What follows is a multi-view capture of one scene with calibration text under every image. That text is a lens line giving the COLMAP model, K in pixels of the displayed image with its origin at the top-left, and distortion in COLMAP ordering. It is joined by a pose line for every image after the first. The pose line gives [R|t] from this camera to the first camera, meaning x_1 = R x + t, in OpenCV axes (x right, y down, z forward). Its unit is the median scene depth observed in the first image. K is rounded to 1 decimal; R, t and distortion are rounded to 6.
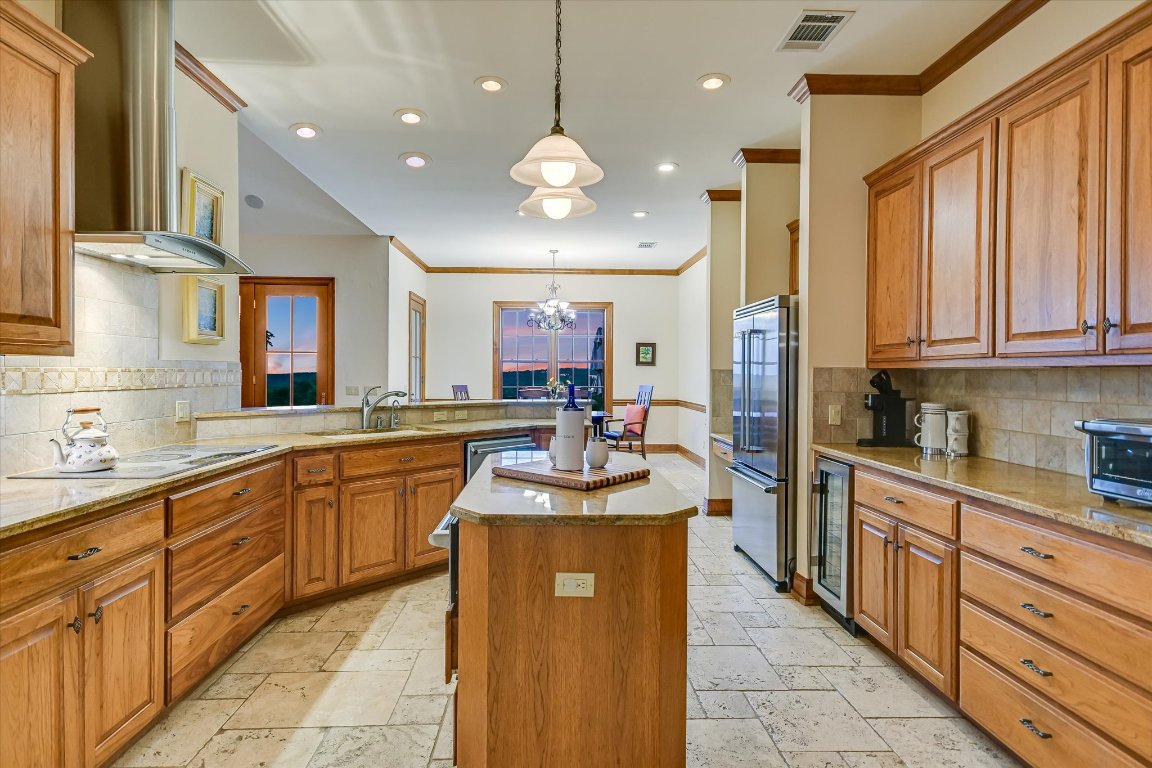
lens RADIAL K [[572.1, 0, 576.4], [0, 572.1, 377.2], [0, 0, 1]] dist [0.027069, -0.011640]
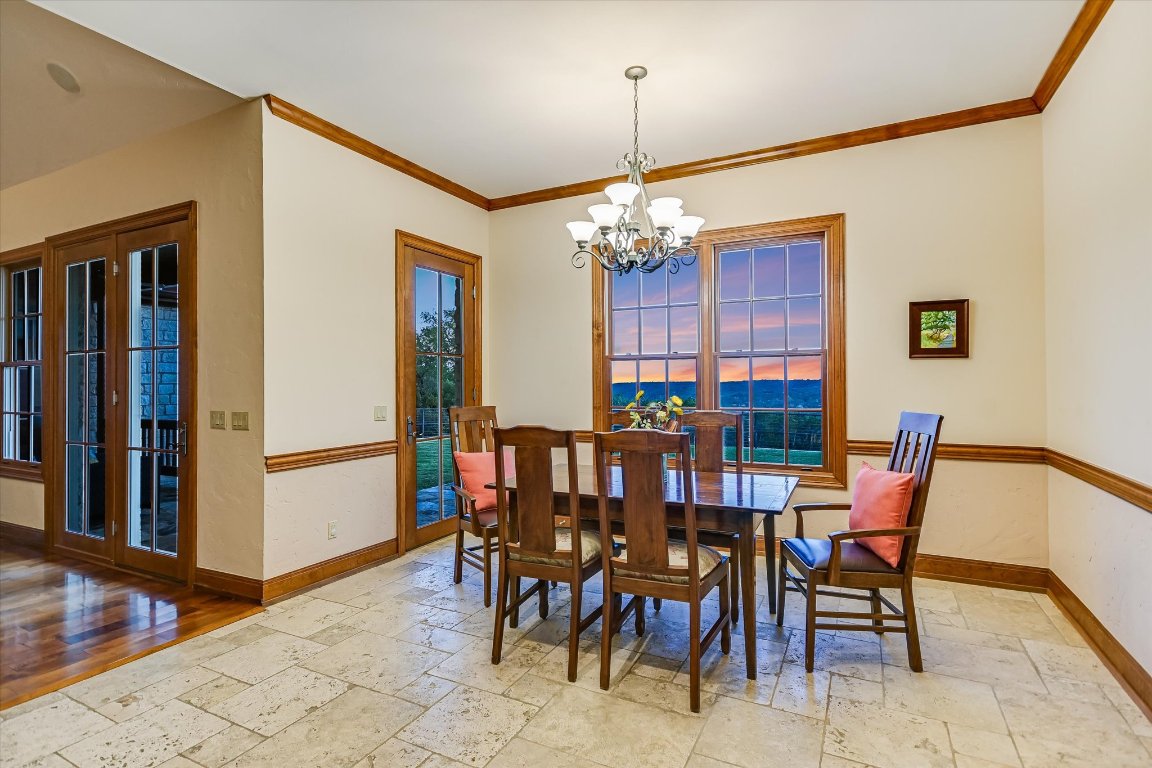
lens RADIAL K [[572.1, 0, 570.2], [0, 572.1, 377.1], [0, 0, 1]] dist [0.027069, -0.011640]
pose [[0.869508, -0.013968, -0.493722, 0.096835], [0.005438, 0.999810, -0.018709, -0.000969], [0.493890, 0.013582, 0.869418, 0.527513]]
